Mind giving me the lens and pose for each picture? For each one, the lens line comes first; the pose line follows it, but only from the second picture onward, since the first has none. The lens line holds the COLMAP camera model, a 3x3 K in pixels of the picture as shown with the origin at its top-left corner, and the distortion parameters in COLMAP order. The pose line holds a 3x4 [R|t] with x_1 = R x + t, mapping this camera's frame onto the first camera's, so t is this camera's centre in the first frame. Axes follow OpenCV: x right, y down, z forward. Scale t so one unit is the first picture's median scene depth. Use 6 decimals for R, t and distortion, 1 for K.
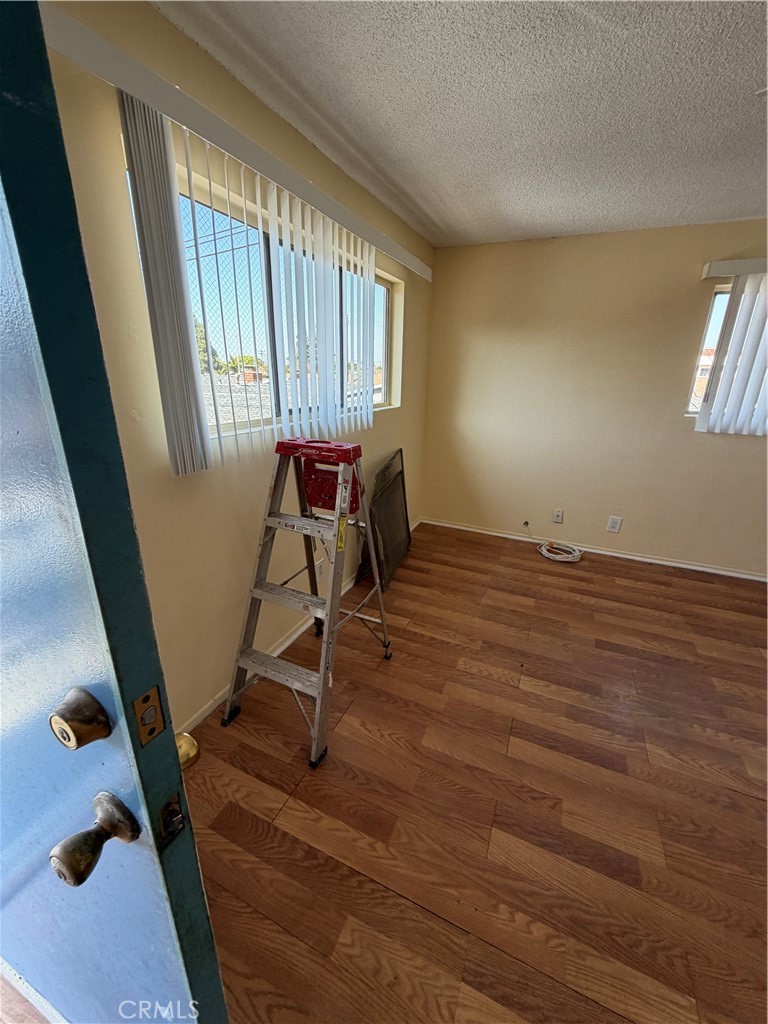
lens RADIAL K [[405.3, 0, 385.5], [0, 405.3, 510.6], [0, 0, 1]] dist [-0.001756, 0.000926]
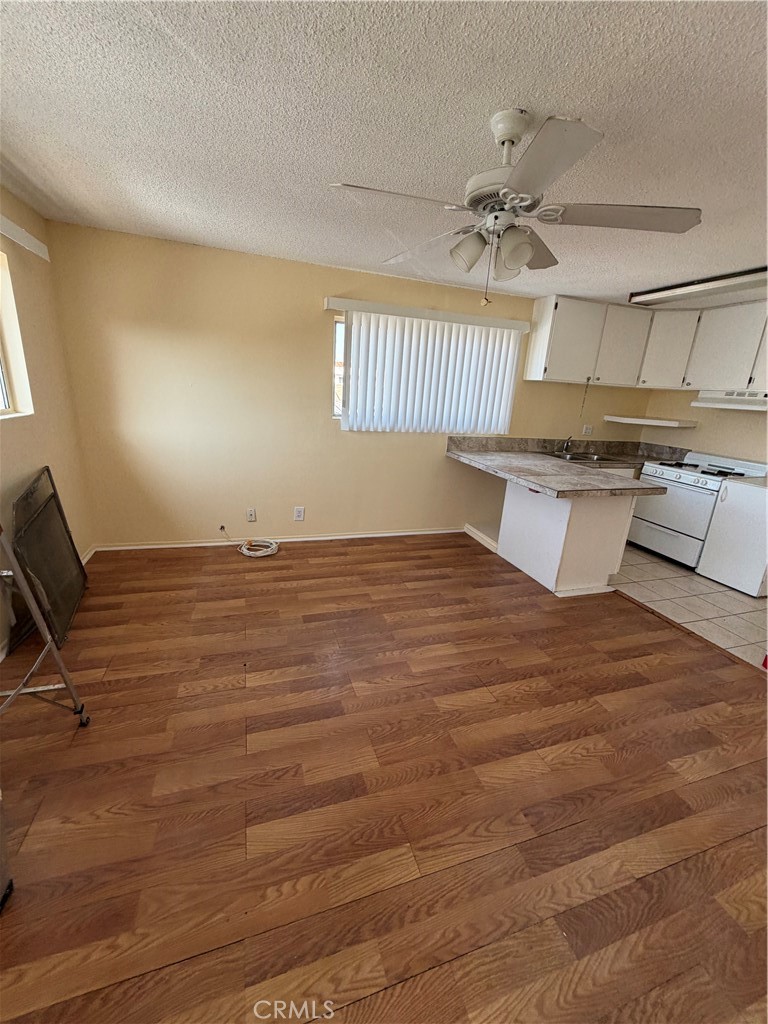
lens RADIAL K [[405.3, 0, 380.8], [0, 405.3, 508.7], [0, 0, 1]] dist [-0.001756, 0.000926]
pose [[0.742614, -0.166455, 0.648704, -0.007885], [0.172277, 0.983504, 0.055147, -0.005011], [-0.647183, 0.070804, 0.759040, -0.032452]]
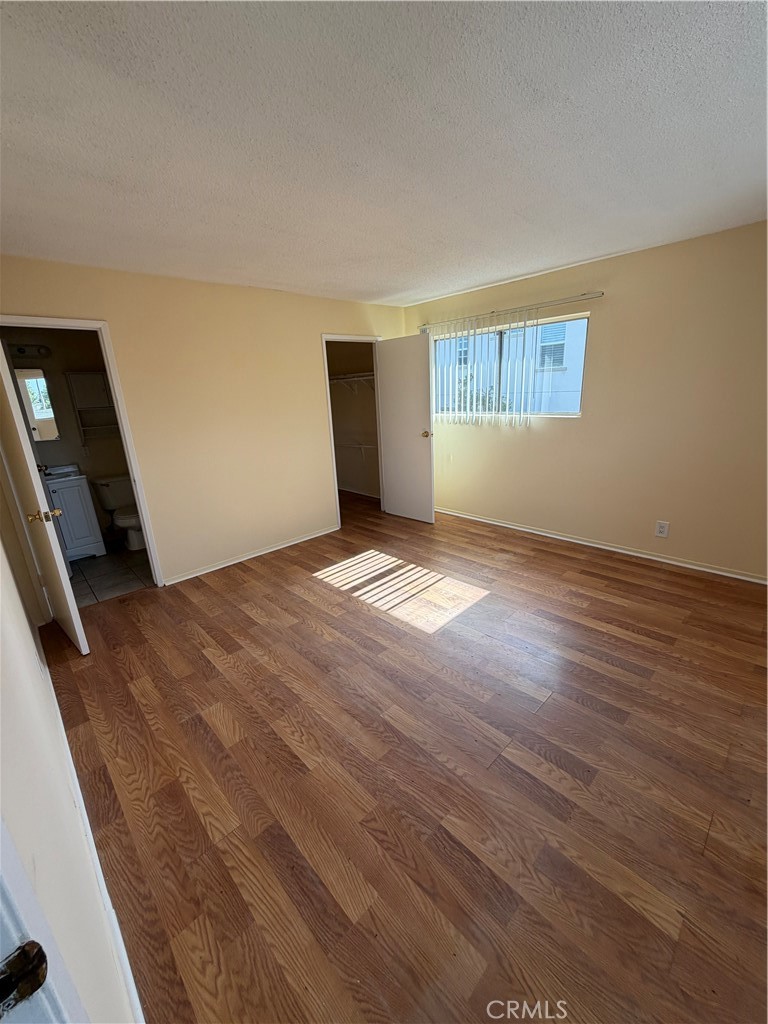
lens RADIAL K [[405.3, 0, 382.0], [0, 405.3, 509.8], [0, 0, 1]] dist [-0.001756, 0.000926]
pose [[-0.925989, -0.085234, 0.367804, 0.052929], [0.143956, 0.820882, 0.552656, -0.327651], [-0.349028, 0.564701, -0.747858, 0.880911]]
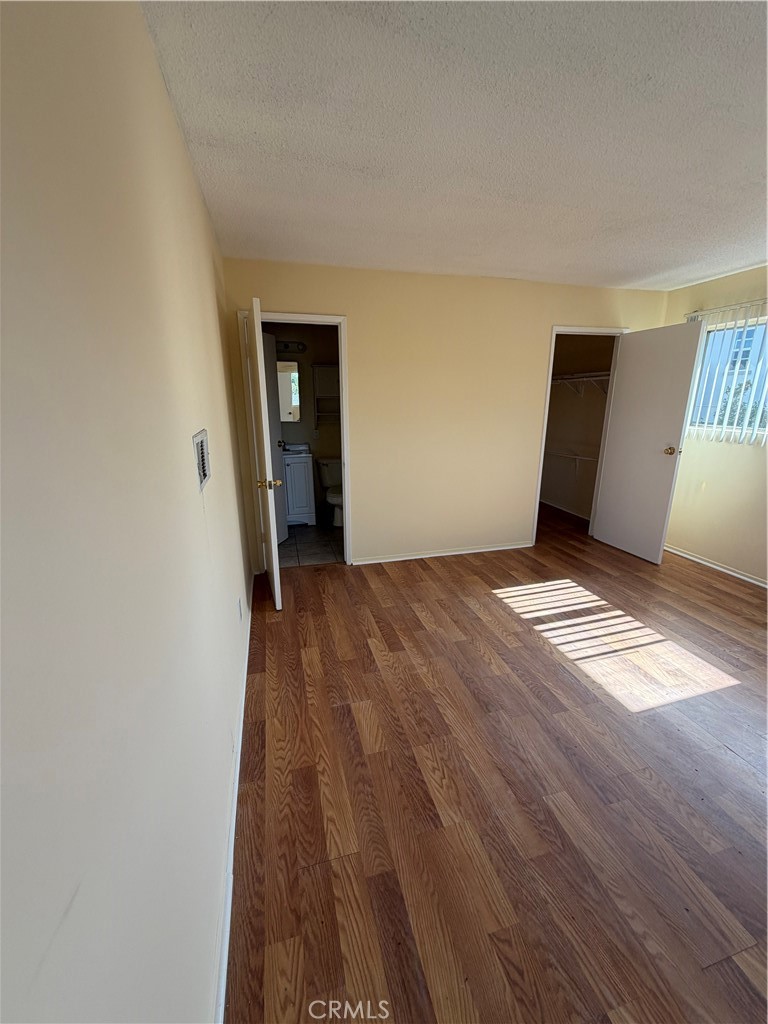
lens RADIAL K [[405.3, 0, 384.2], [0, 405.3, 509.3], [0, 0, 1]] dist [-0.001756, 0.000926]
pose [[-0.634774, -0.224937, 0.739233, 0.116242], [0.228826, 0.859055, 0.457889, -0.270762], [-0.738039, 0.459812, -0.493834, 0.787009]]
